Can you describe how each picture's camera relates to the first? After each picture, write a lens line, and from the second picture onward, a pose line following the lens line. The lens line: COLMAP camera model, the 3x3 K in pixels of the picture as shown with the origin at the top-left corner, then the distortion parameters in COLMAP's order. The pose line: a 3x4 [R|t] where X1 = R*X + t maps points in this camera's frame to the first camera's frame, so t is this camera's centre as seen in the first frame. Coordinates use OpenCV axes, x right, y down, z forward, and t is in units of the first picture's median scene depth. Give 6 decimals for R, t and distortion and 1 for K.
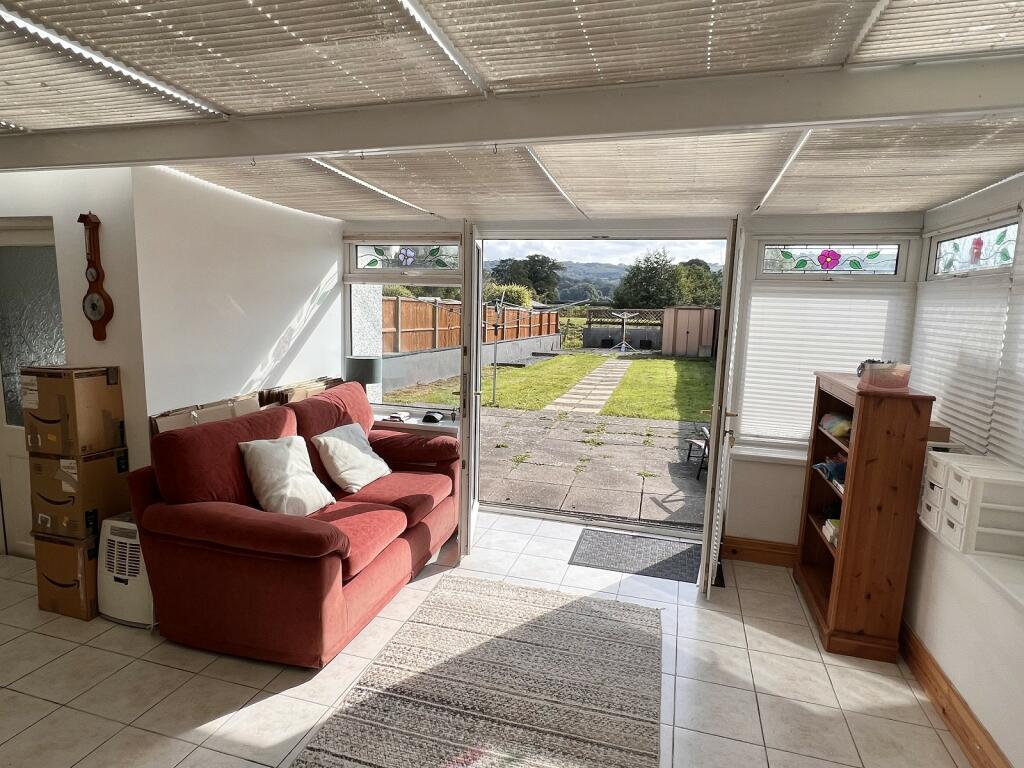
lens RADIAL K [[585.7, 0, 512.0], [0, 585.7, 384.0], [0, 0, 1]] dist [0.003521, 0.000135]
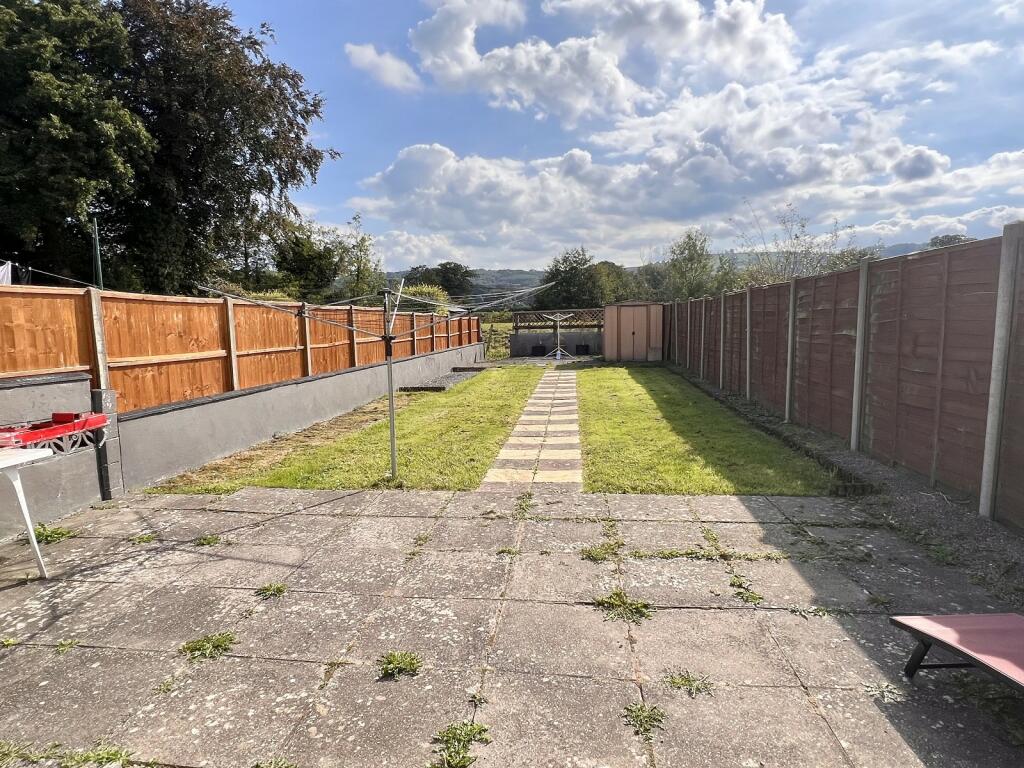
lens RADIAL K [[585.7, 0, 512.0], [0, 585.7, 384.0], [0, 0, 1]] dist [0.003521, 0.000135]
pose [[0.988643, -0.062214, 0.136800, 0.003420], [0.064016, 0.997910, -0.008803, -0.016731], [-0.135966, 0.017460, 0.990560, 0.165374]]
